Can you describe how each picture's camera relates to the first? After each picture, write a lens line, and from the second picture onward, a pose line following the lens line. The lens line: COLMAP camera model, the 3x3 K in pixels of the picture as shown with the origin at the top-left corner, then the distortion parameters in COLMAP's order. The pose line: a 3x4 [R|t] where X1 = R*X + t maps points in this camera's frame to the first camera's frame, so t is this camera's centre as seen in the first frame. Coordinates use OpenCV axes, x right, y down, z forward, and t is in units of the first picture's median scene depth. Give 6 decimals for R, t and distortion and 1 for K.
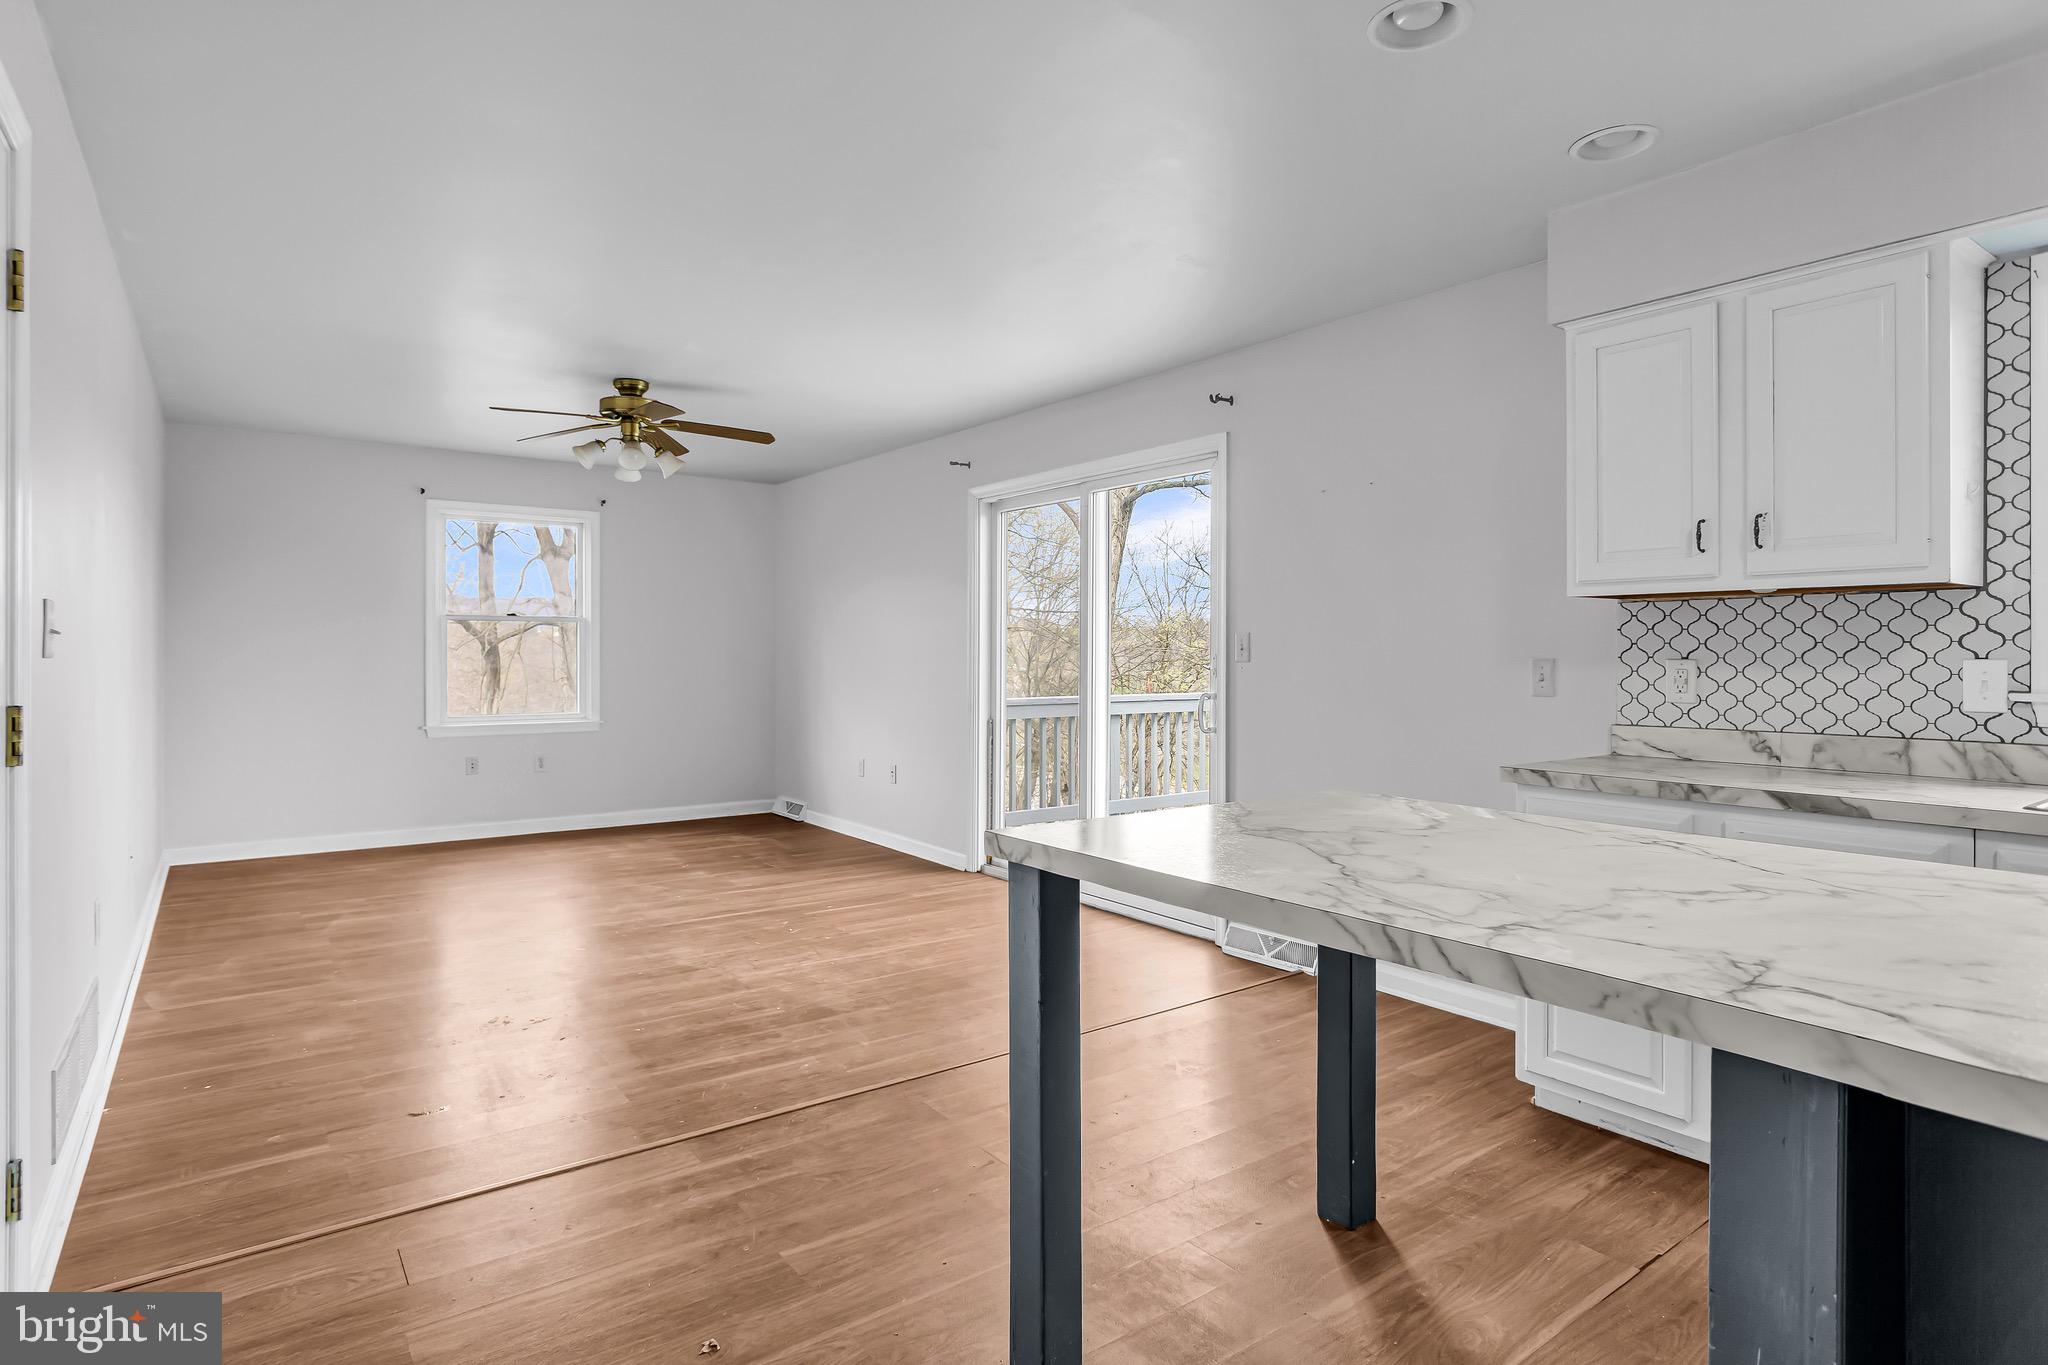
lens RADIAL K [[1077.8, 0, 1011.1], [0, 1077.8, 651.8], [0, 0, 1]] dist [-0.018491, 0.008125]
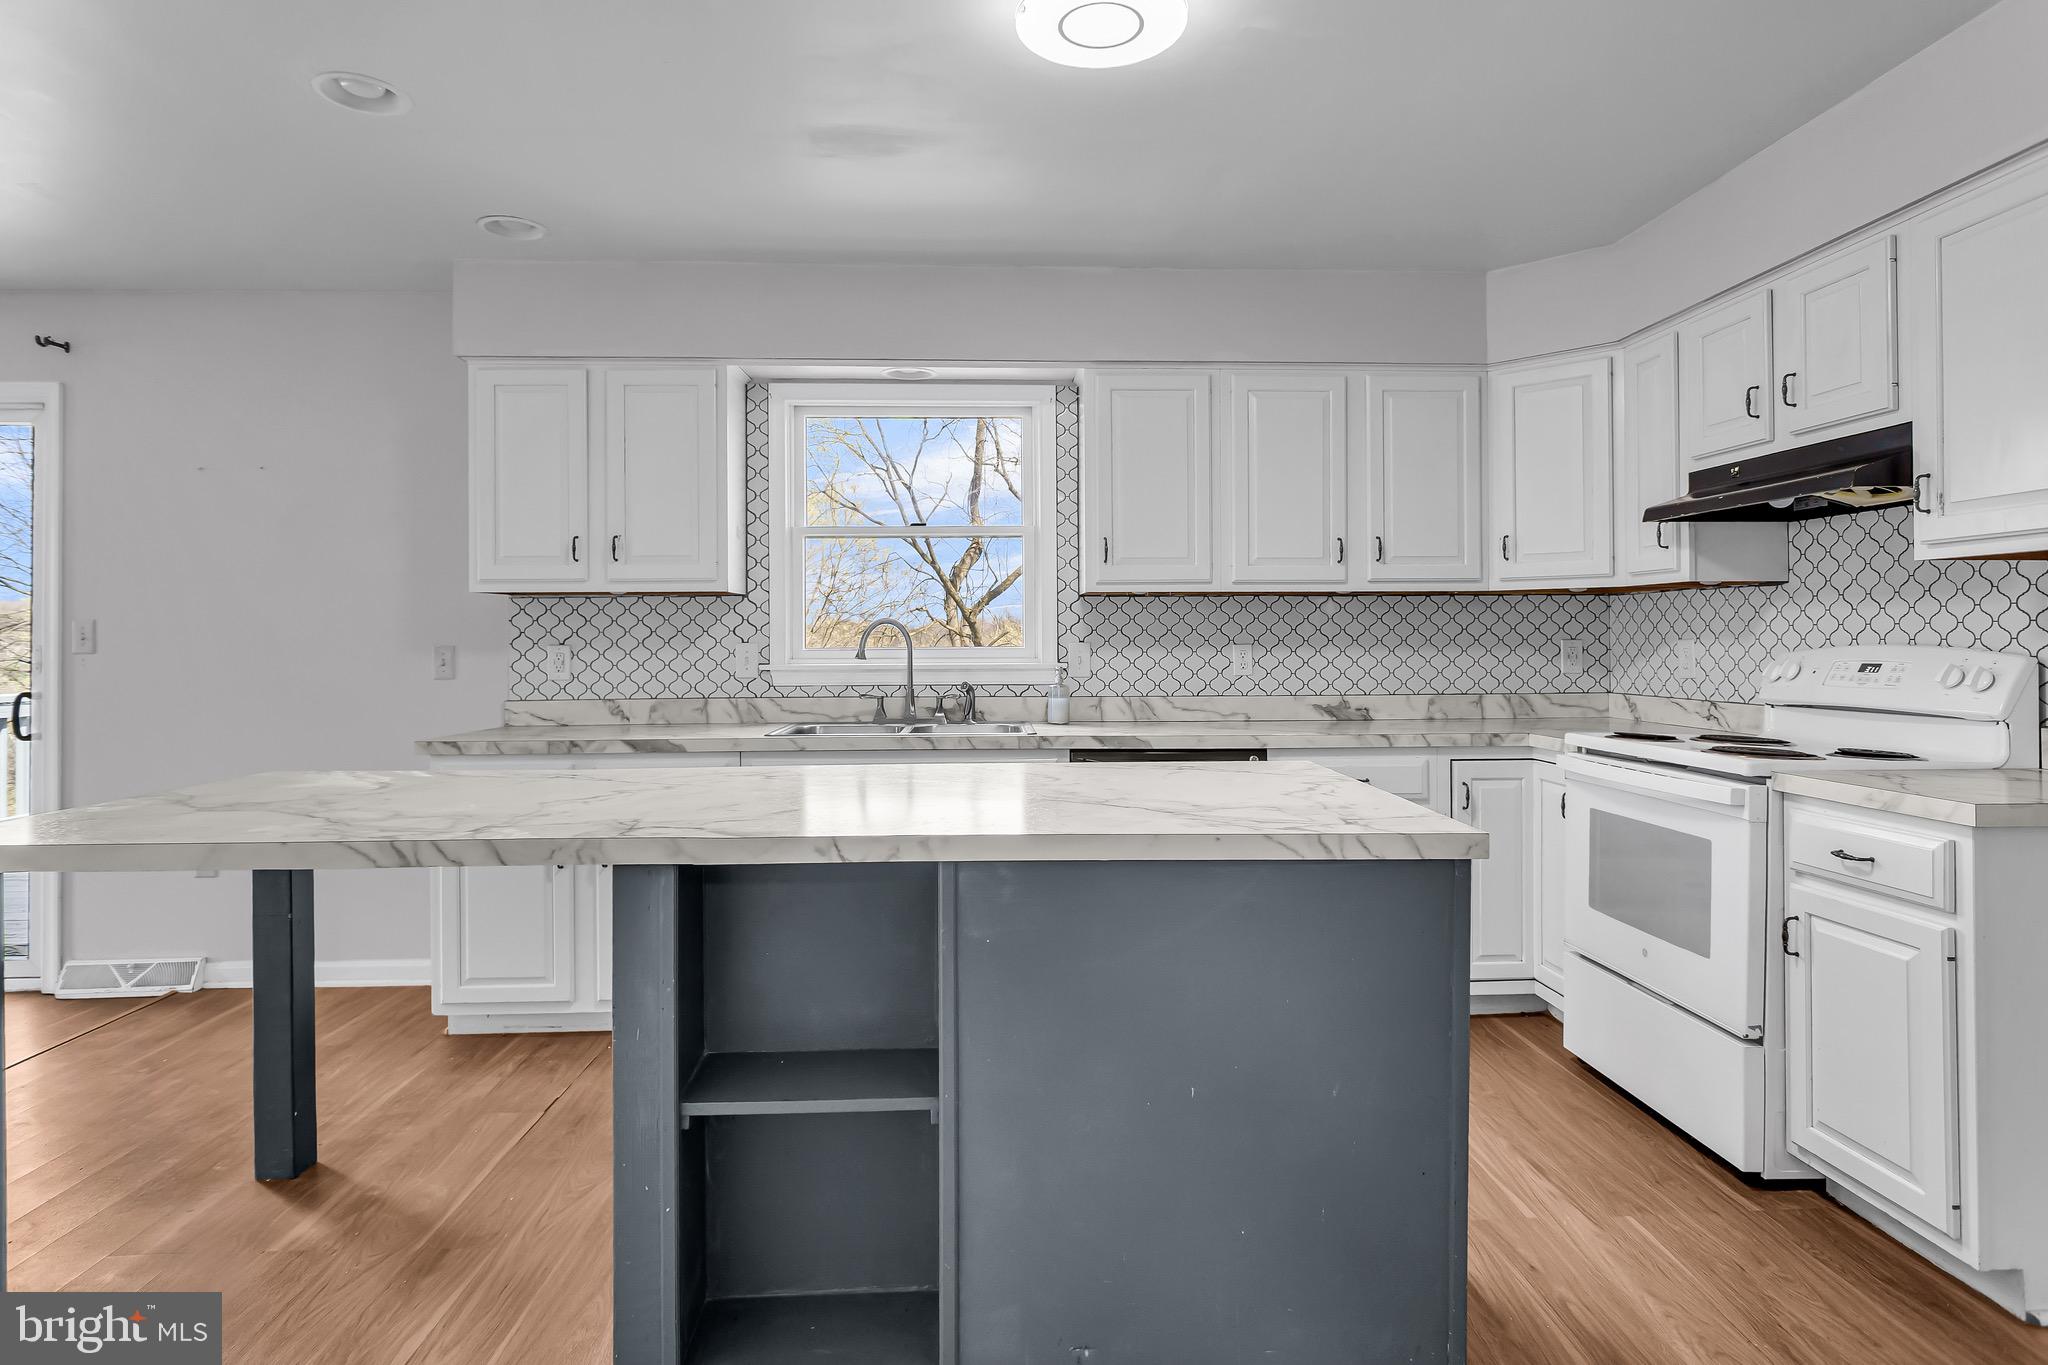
lens RADIAL K [[1077.8, 0, 1023.0], [0, 1077.8, 634.7], [0, 0, 1]] dist [-0.018491, 0.008125]
pose [[0.554690, -0.001650, 0.832056, -0.123918], [0.006208, 0.999978, -0.002156, 0.001073], [-0.832034, 0.006361, 0.554688, -0.152858]]
